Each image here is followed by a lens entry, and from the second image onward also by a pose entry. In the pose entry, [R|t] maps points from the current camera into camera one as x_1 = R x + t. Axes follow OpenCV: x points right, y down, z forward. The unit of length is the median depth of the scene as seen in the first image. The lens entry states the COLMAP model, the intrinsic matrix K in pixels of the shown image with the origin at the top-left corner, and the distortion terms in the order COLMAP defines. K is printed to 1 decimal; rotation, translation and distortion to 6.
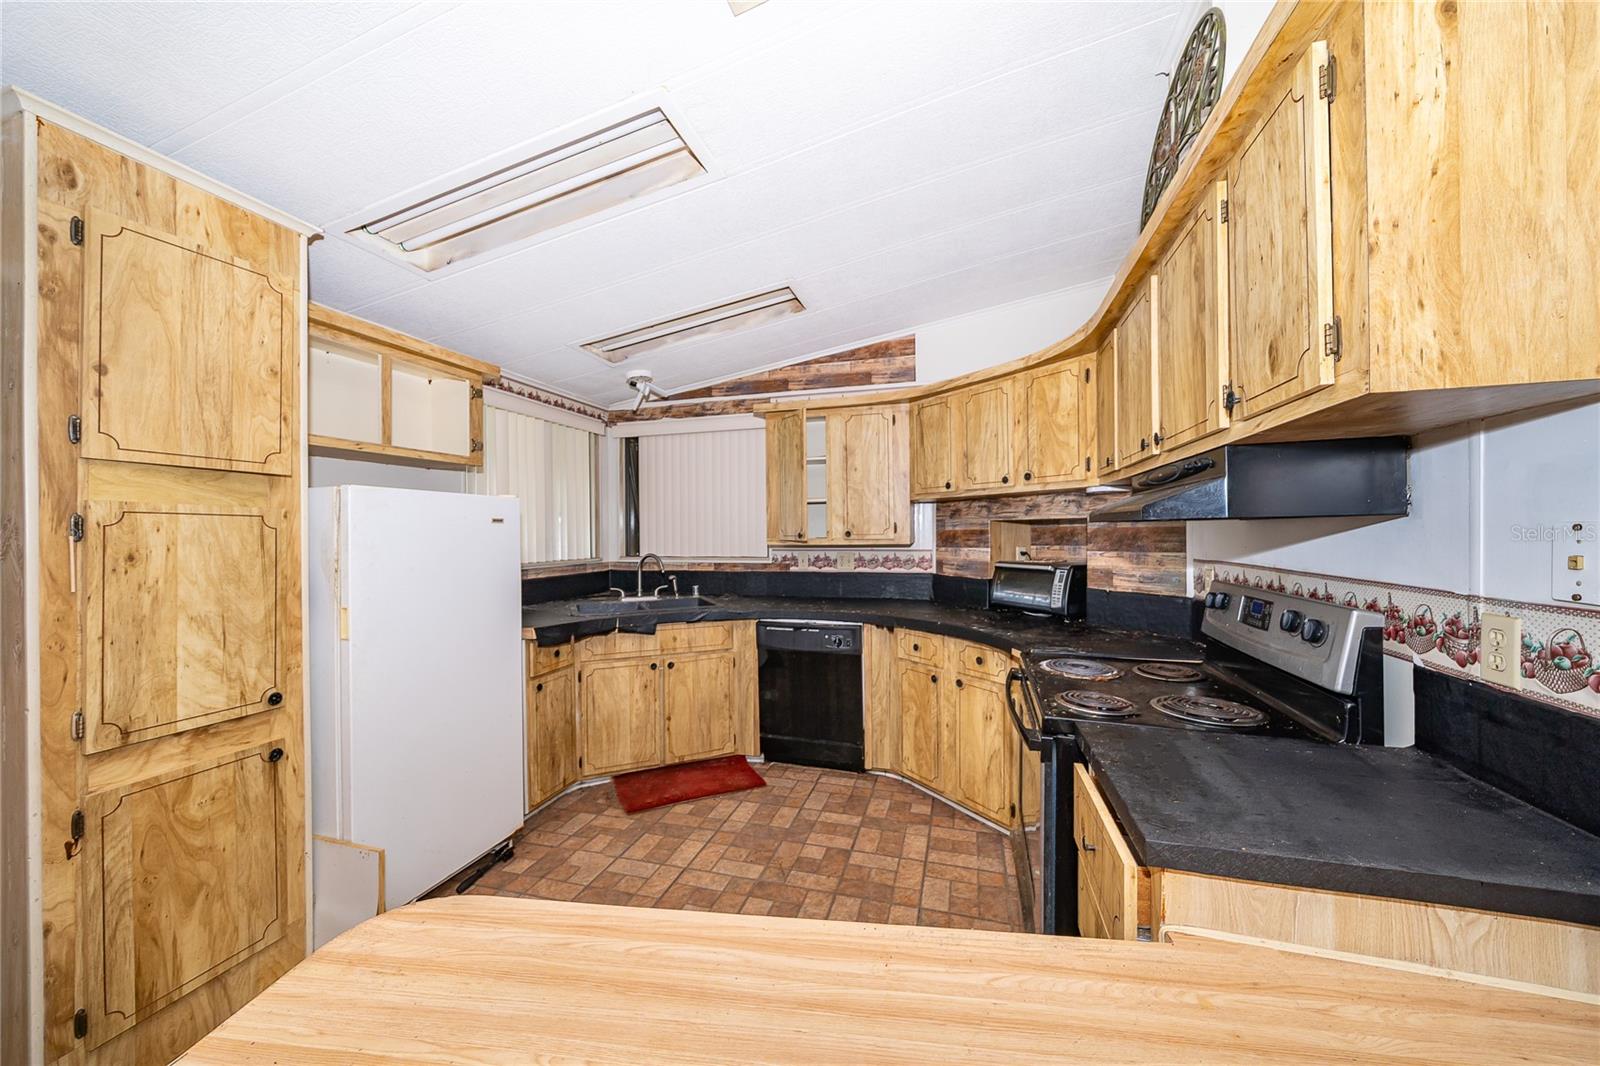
lens RADIAL K [[575.7, 0, 800.0], [0, 575.7, 533.0], [0, 0, 1]] dist [-0.001975, -0.000278]
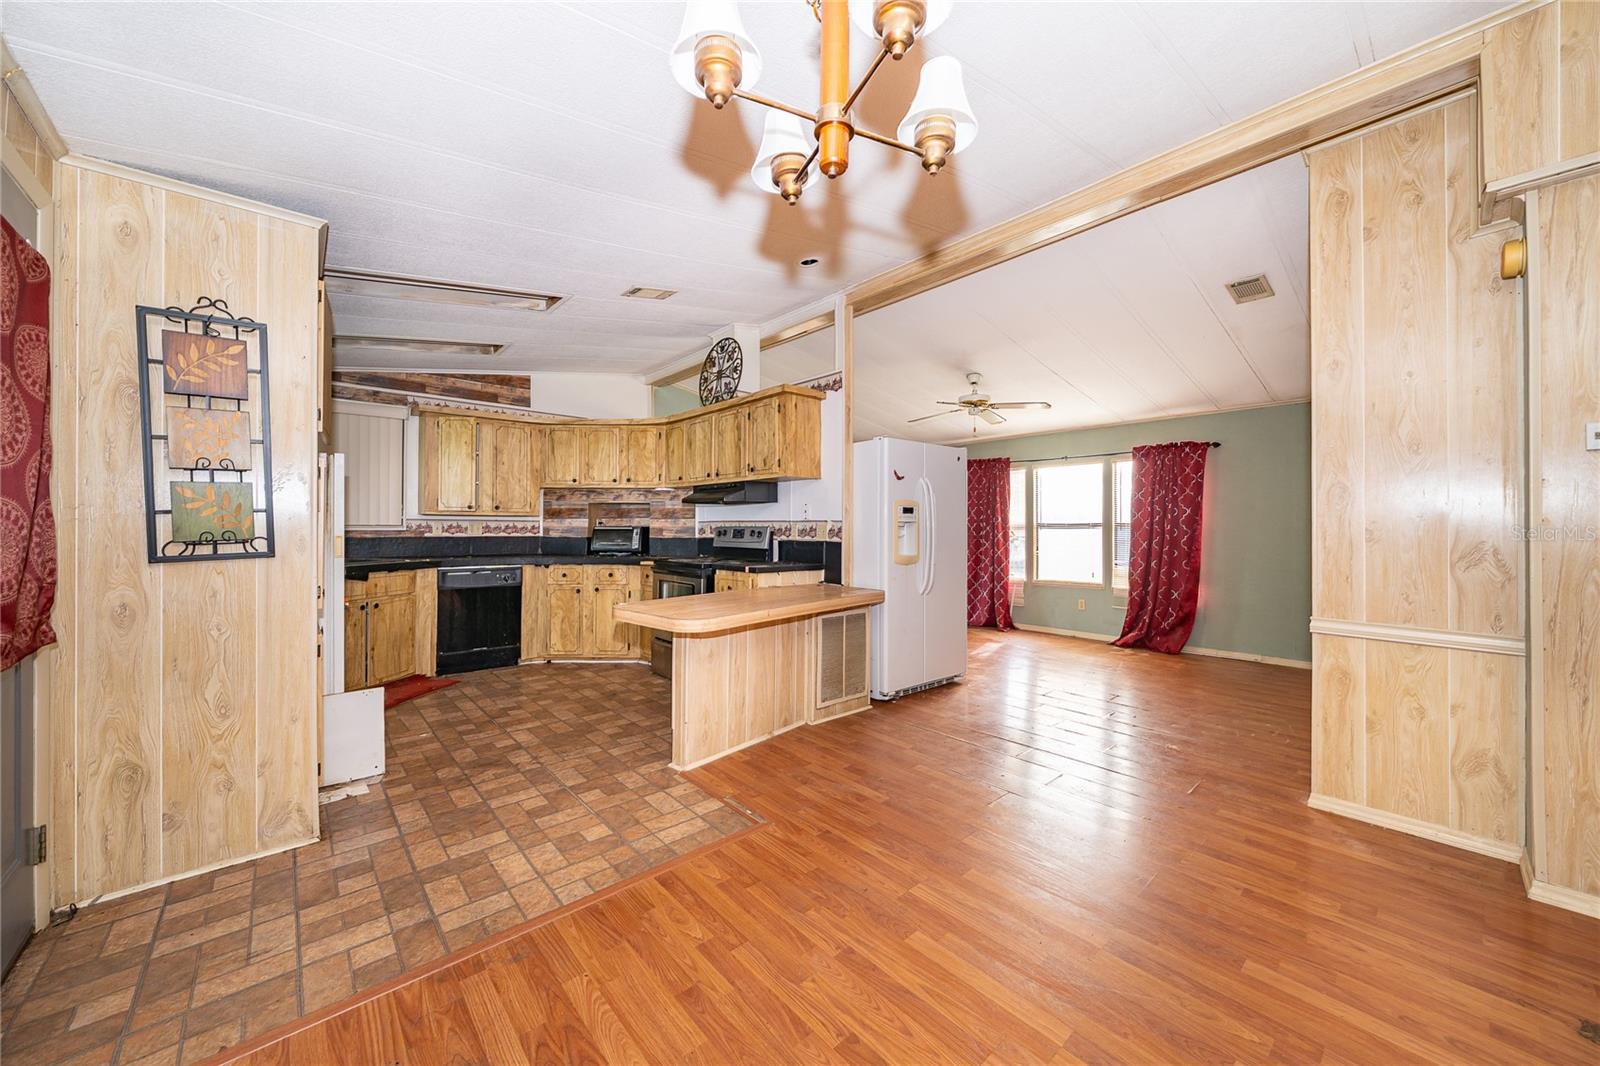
lens RADIAL K [[572.1, 0, 795.8], [0, 572.1, 527.0], [0, 0, 1]] dist [-0.001805, -0.000283]
pose [[0.539442, 0.012377, 0.841932, -0.821395], [-0.008671, 0.999921, -0.009144, 0.064712], [-0.841978, -0.002367, 0.539506, -0.461840]]
